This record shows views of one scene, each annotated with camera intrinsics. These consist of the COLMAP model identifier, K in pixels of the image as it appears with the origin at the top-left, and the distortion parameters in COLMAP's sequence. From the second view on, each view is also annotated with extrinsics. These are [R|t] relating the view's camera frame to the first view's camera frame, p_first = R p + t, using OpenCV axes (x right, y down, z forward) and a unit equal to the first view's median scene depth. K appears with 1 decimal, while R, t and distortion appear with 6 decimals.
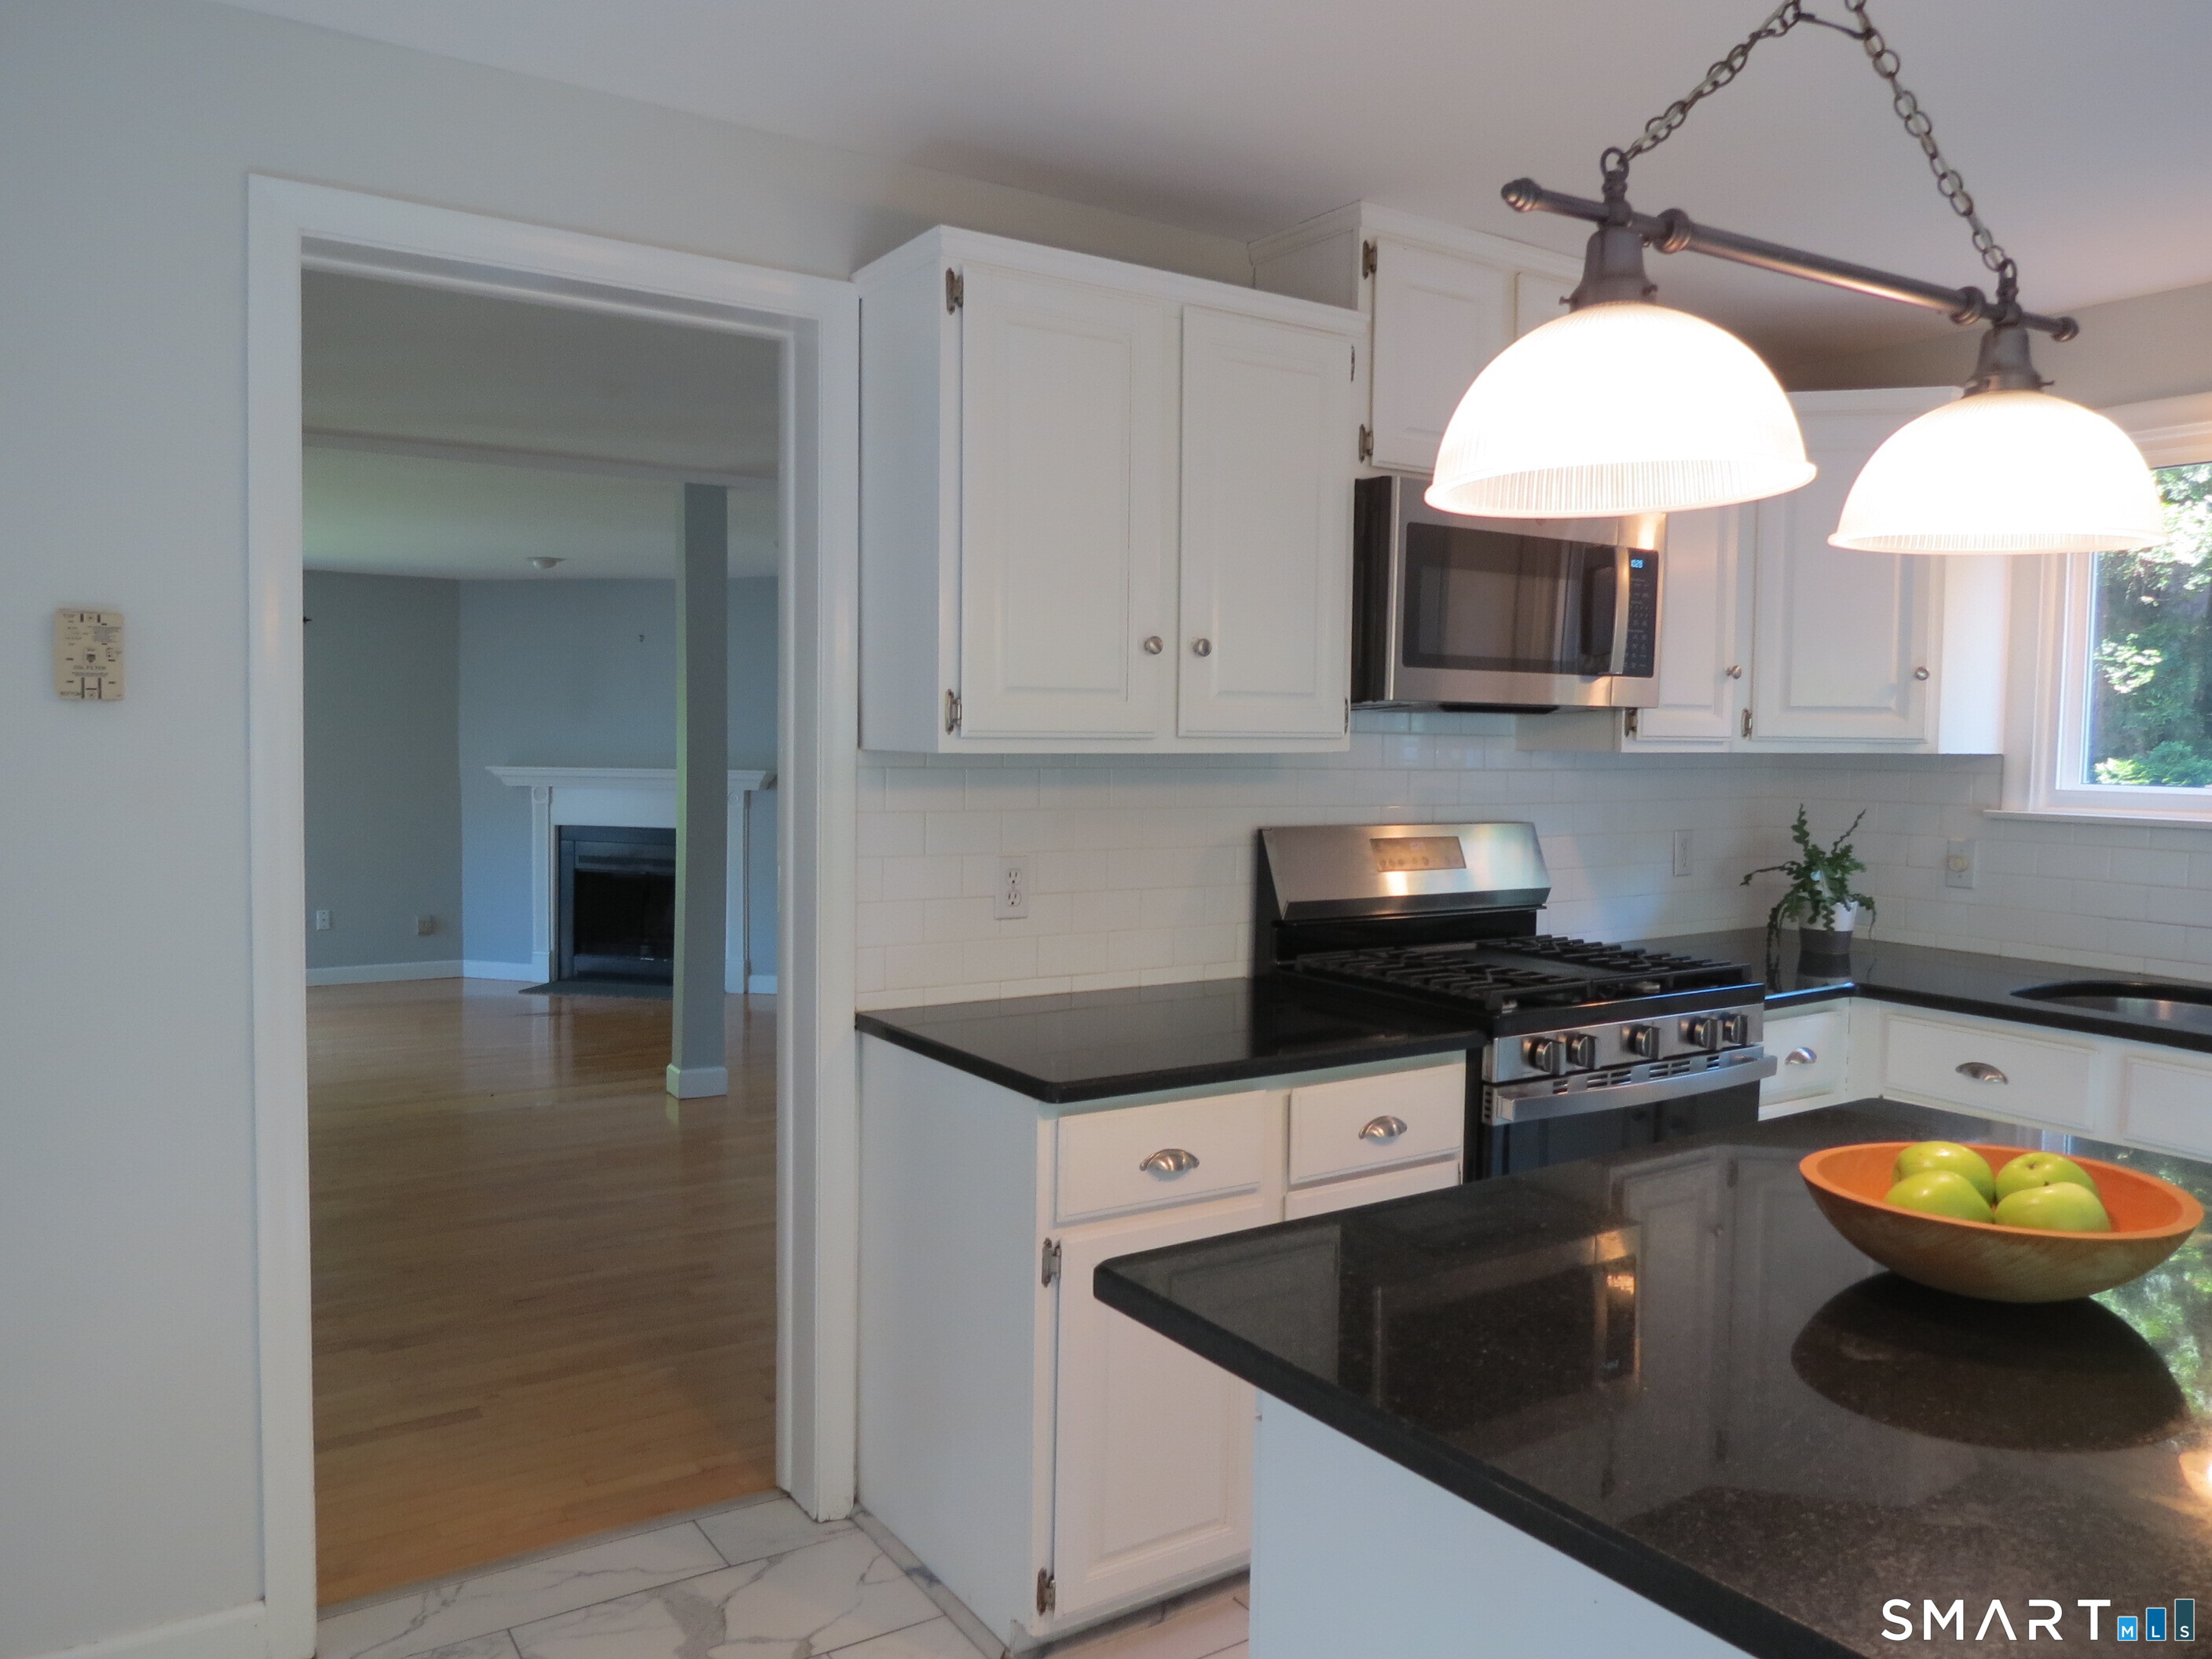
lens RADIAL K [[1585.1, 0, 1095.4], [0, 1585.1, 835.6], [0, 0, 1]] dist [0.002731, 0.004217]
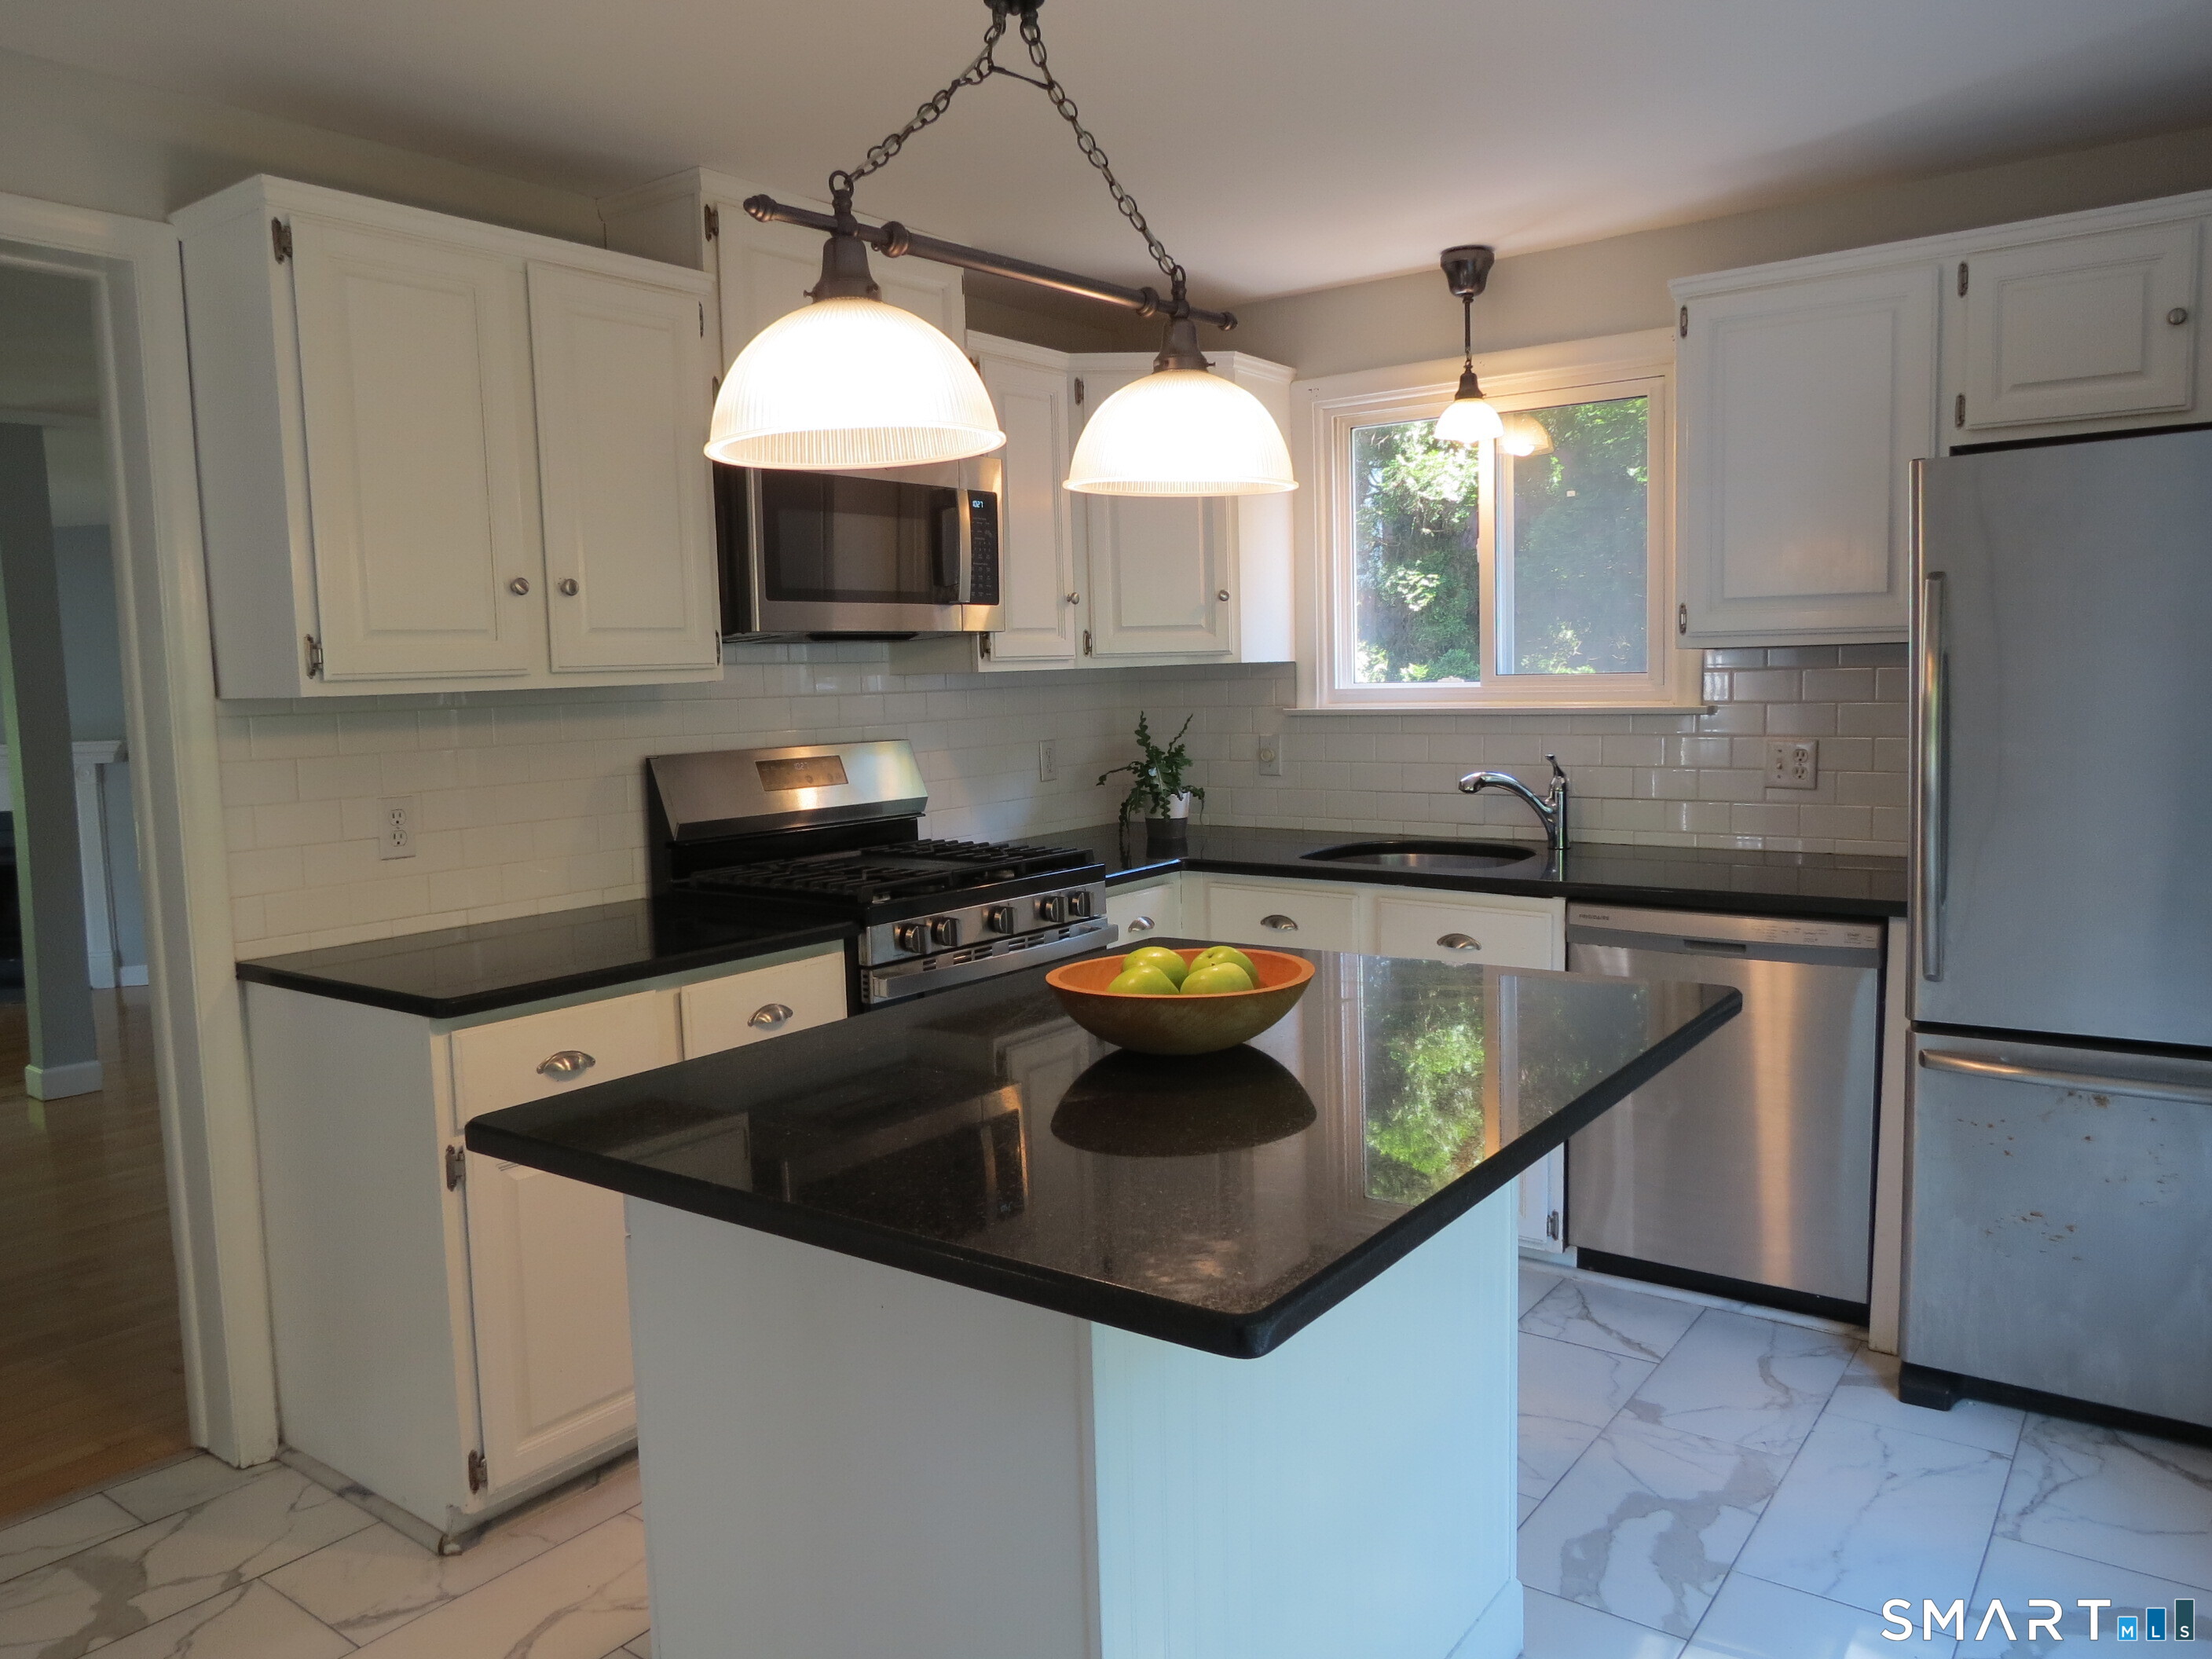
lens RADIAL K [[1603.3, 0, 1106.0], [0, 1603.3, 829.5], [0, 0, 1]] dist [-0.015828, 0.003511]
pose [[0.939333, -0.075356, 0.334626, 0.032483], [0.064942, 0.996996, 0.042217, 0.019995], [-0.336802, -0.017924, 0.941405, -0.126414]]
